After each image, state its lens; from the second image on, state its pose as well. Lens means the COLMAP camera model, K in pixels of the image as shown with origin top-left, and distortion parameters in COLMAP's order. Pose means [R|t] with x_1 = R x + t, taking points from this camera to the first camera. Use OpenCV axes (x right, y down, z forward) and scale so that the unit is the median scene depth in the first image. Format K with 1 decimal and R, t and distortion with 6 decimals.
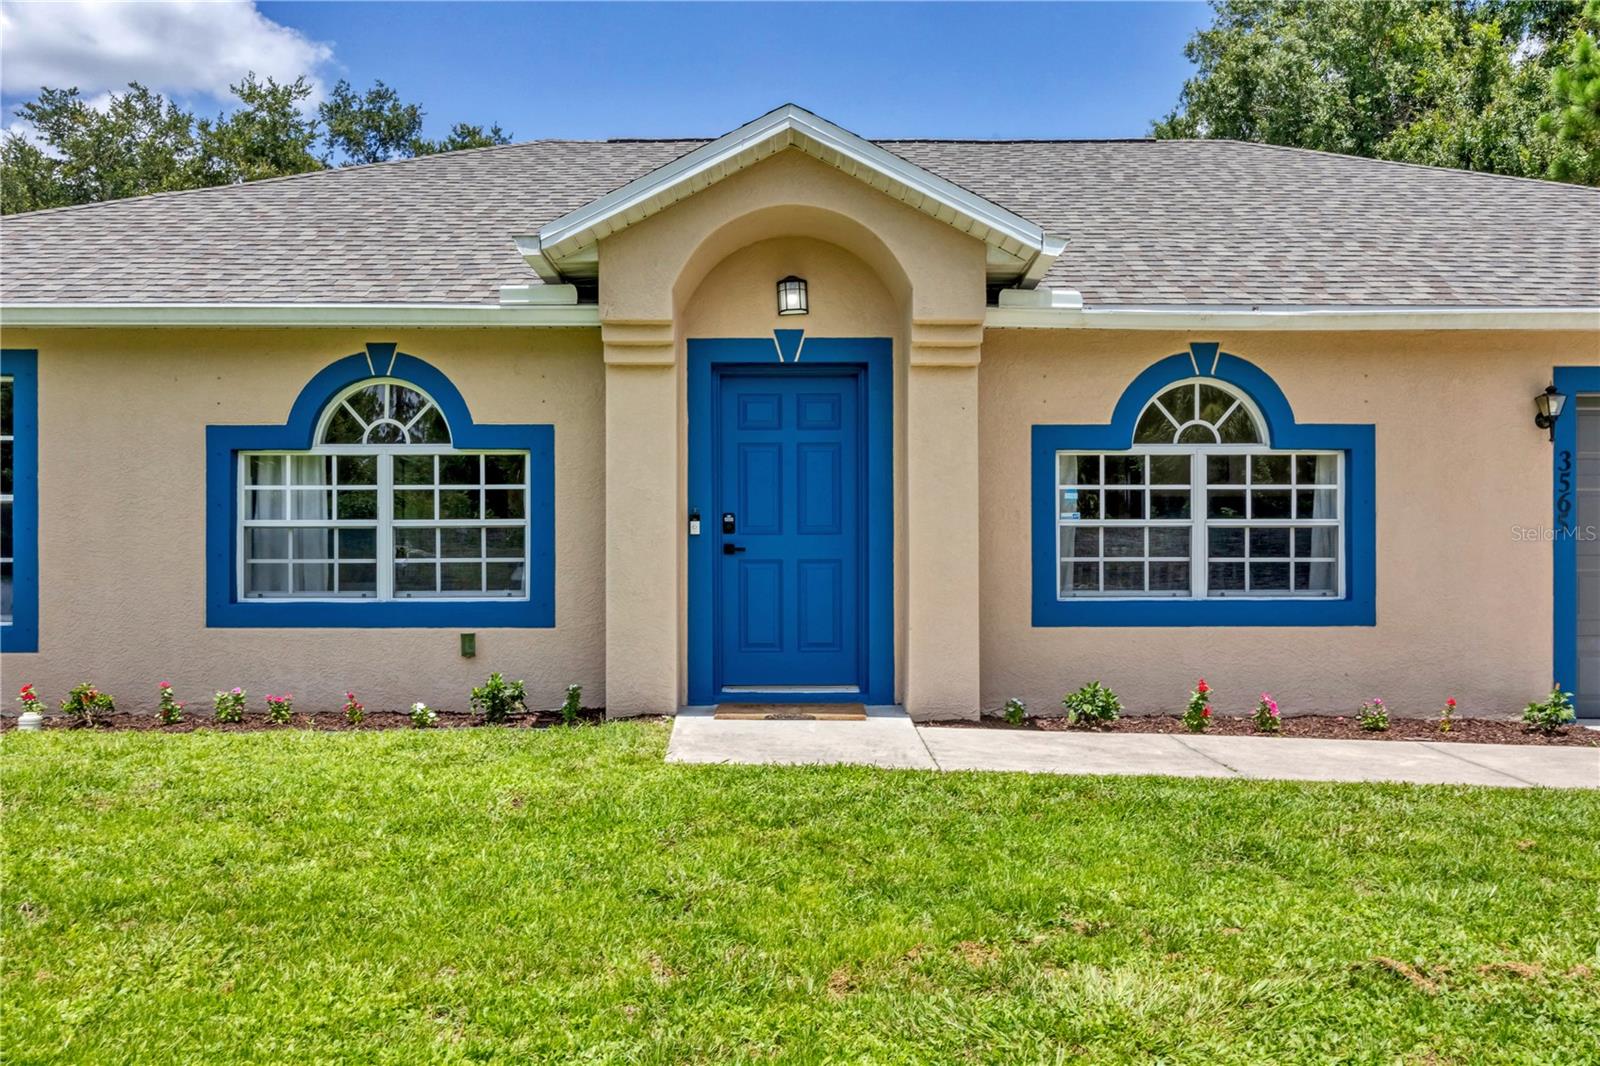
lens RADIAL K [[1250.5, 0, 797.8], [0, 1250.5, 533.7], [0, 0, 1]] dist [-0.001104, -0.010301]
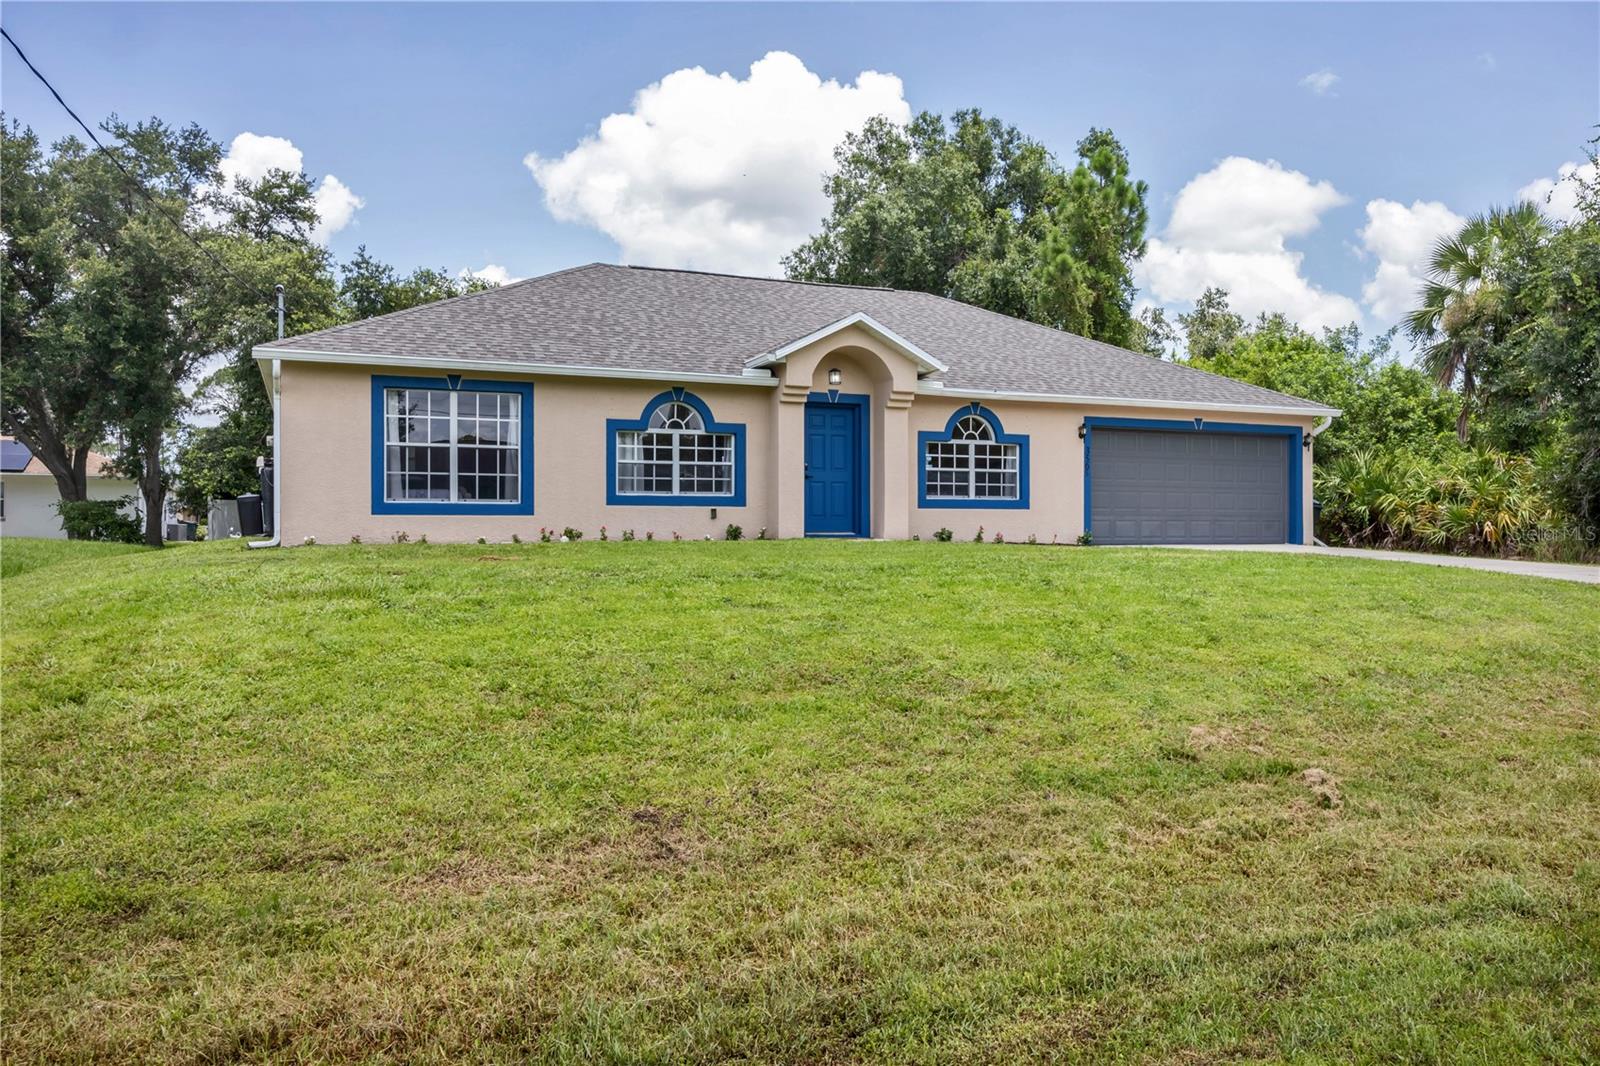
lens RADIAL K [[1182.0, 0, 802.3], [0, 1182.0, 531.5], [0, 0, 1]] dist [-0.004540, -0.000249]
pose [[0.919674, 0.001332, 0.392680, -0.987449], [-0.002838, 0.999991, 0.003254, 0.114139], [-0.392672, -0.004107, 0.919669, -1.153380]]
